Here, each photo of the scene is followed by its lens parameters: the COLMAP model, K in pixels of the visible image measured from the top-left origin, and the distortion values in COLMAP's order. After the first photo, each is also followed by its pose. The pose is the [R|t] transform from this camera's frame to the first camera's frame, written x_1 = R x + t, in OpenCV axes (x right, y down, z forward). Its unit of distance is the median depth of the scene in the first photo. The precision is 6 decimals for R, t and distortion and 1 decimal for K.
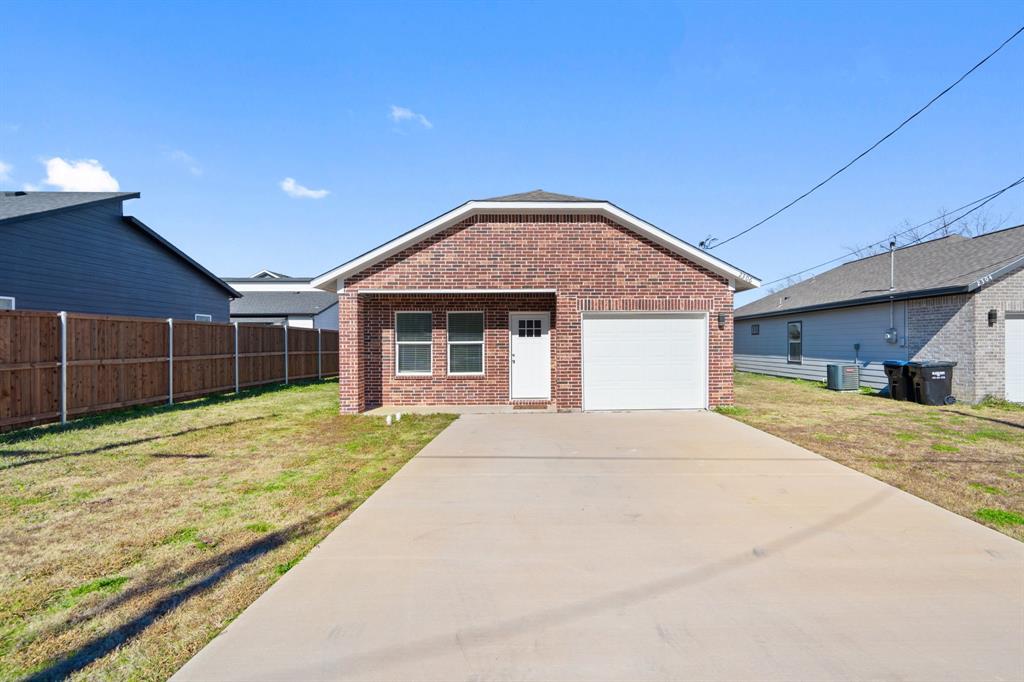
lens RADIAL K [[469.3, 0, 513.4], [0, 469.3, 341.1], [0, 0, 1]] dist [-0.004073, -0.000496]
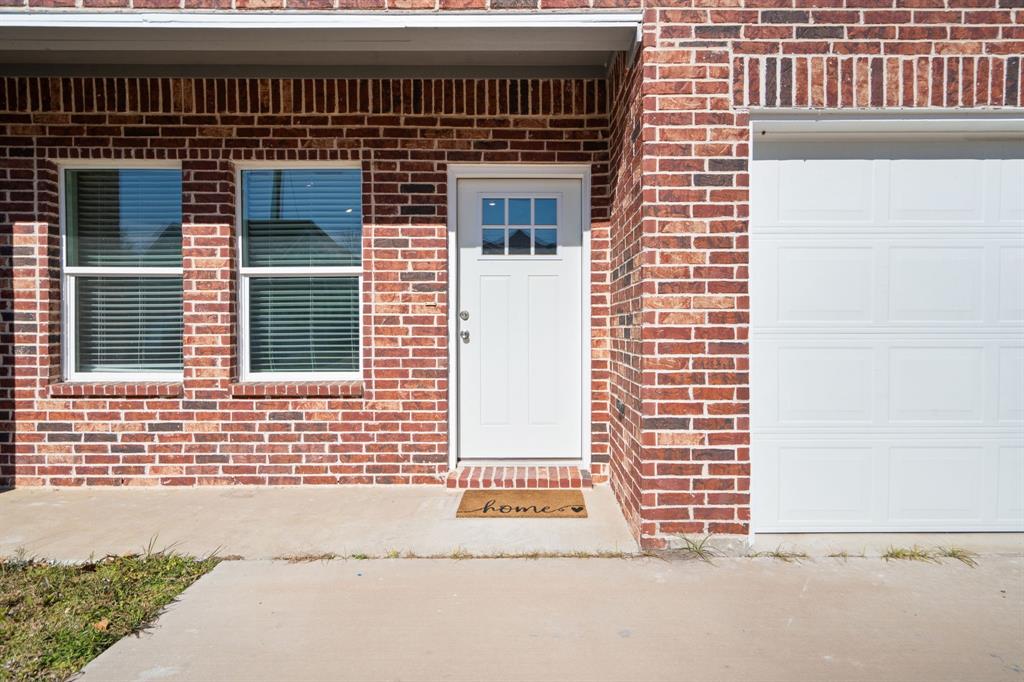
lens RADIAL K [[606.2, 0, 472.3], [0, 606.2, 329.7], [0, 0, 1]] dist [0.011886, -0.000257]
pose [[0.999584, 0.003922, -0.028587, 0.016864], [-0.003626, 0.999939, 0.010409, 0.036595], [0.028626, -0.010301, 0.999537, 0.640292]]
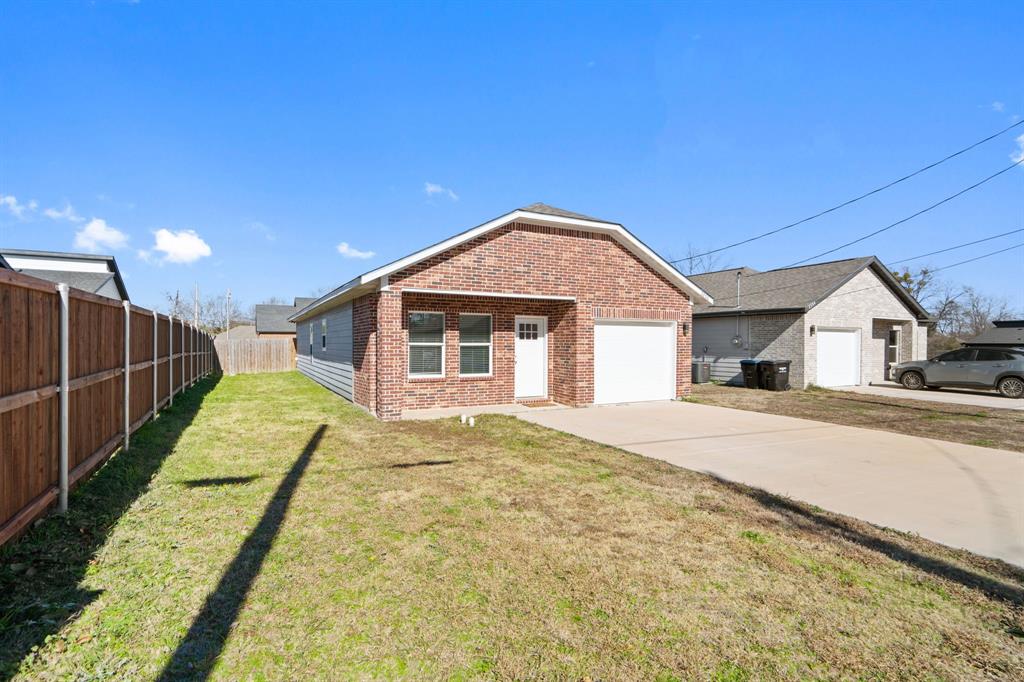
lens RADIAL K [[489.5, 0, 508.5], [0, 489.5, 343.3], [0, 0, 1]] dist [0.000265, -0.000073]
pose [[0.902340, 0.008929, 0.430932, -0.505976], [-0.010670, 0.999942, 0.001624, -0.001658], [-0.430893, -0.006063, 0.902383, 0.017978]]
